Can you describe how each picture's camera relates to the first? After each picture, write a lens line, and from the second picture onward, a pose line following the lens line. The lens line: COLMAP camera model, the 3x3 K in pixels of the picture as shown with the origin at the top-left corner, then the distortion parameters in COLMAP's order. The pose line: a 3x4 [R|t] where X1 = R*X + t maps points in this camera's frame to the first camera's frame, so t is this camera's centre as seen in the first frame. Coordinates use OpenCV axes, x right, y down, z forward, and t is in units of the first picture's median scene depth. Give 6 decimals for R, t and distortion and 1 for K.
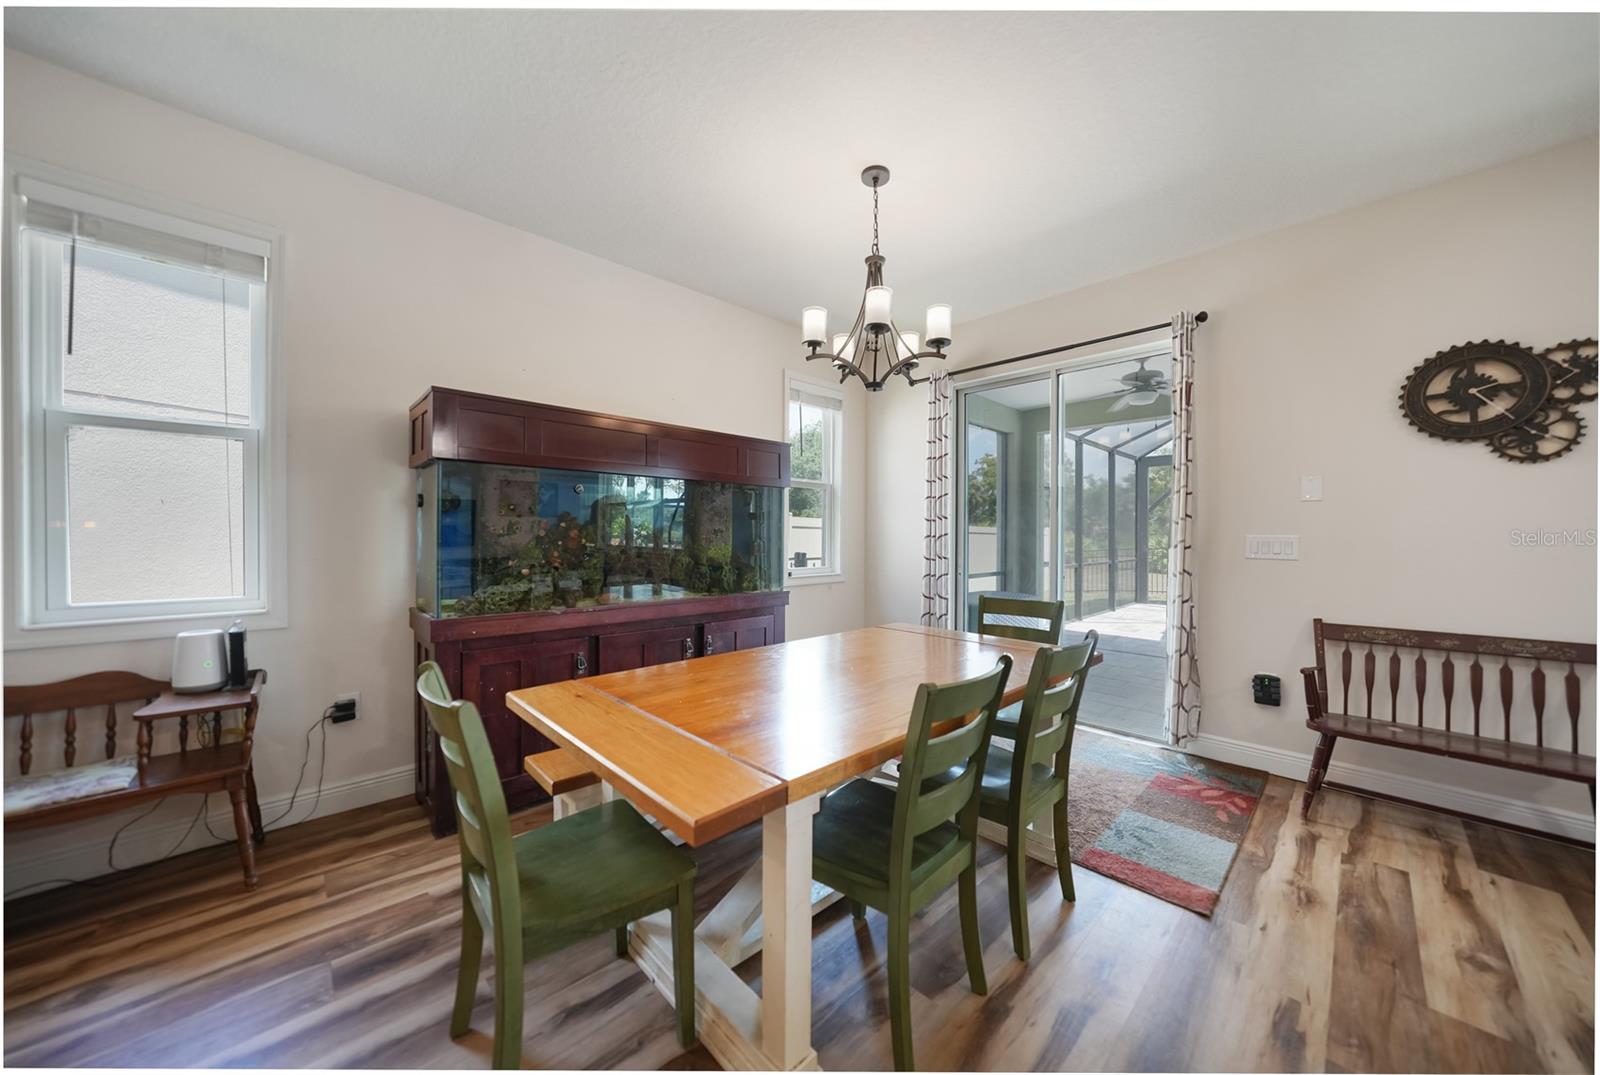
lens RADIAL K [[552.2, 0, 802.6], [0, 552.2, 538.1], [0, 0, 1]] dist [-0.027238, 0.006320]
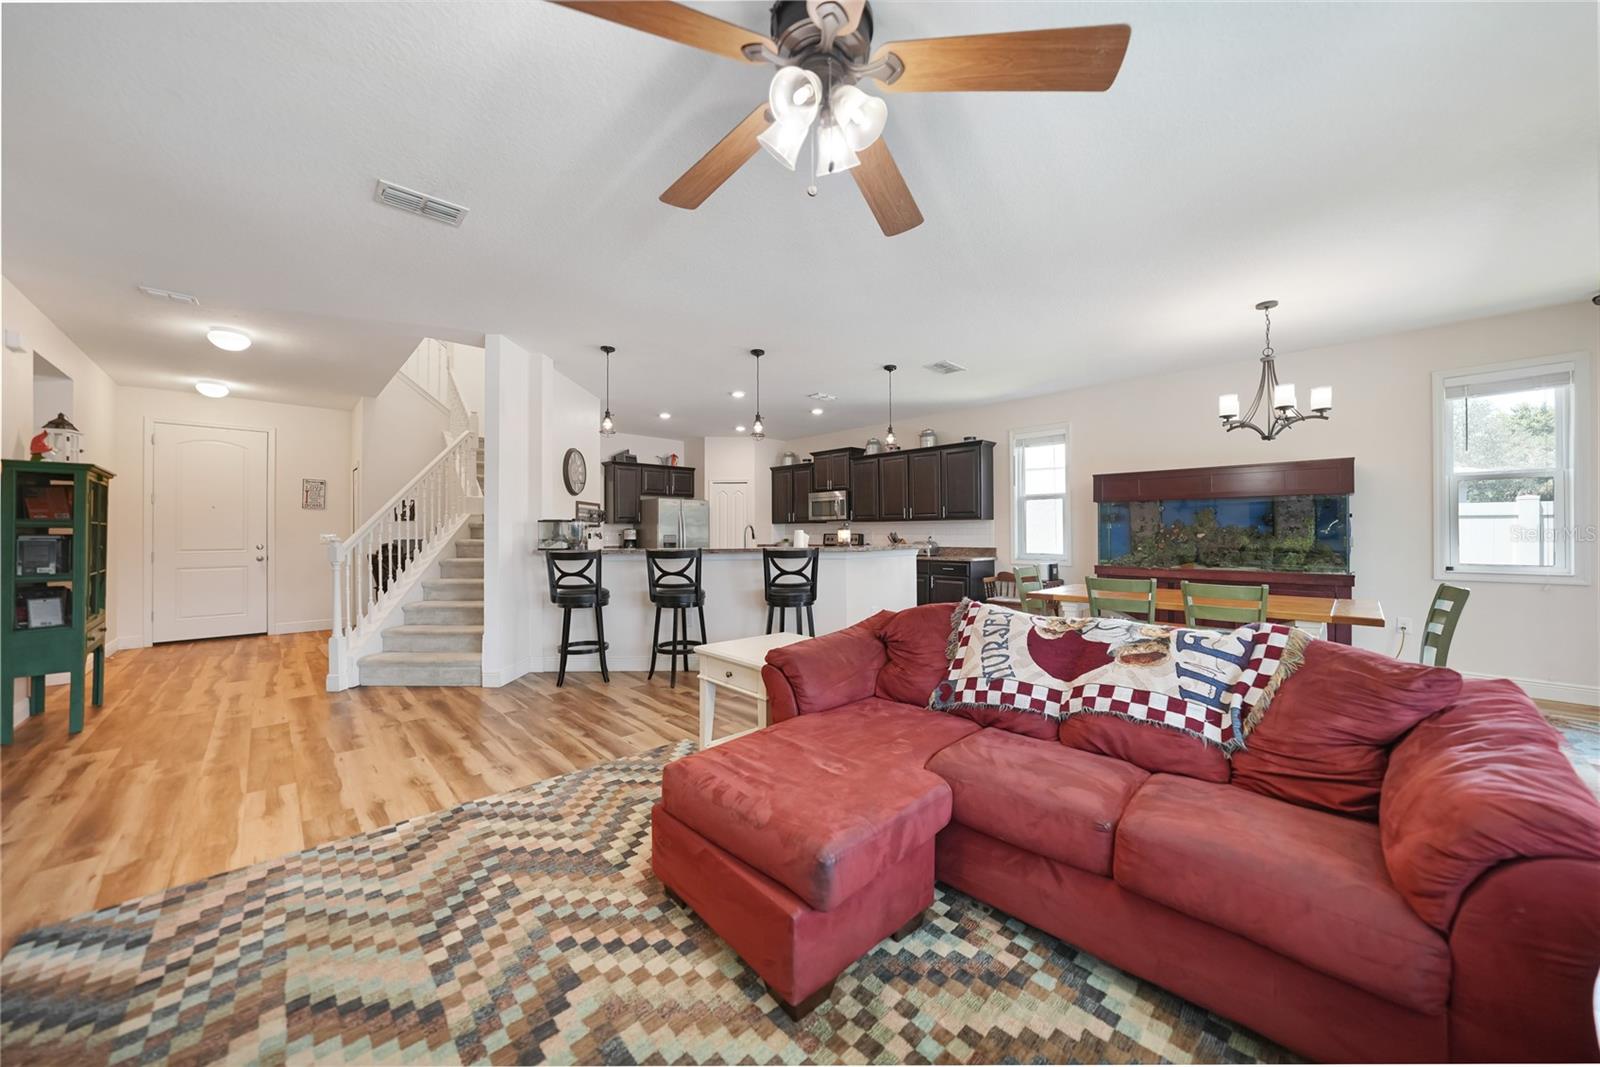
lens RADIAL K [[552.2, 0, 801.4], [0, 552.2, 532.9], [0, 0, 1]] dist [-0.027238, 0.006320]
pose [[0.013851, -0.002844, -0.999900, 1.734227], [-0.003855, 0.999988, -0.002898, 0.011093], [0.999897, 0.003895, 0.013840, -0.384329]]
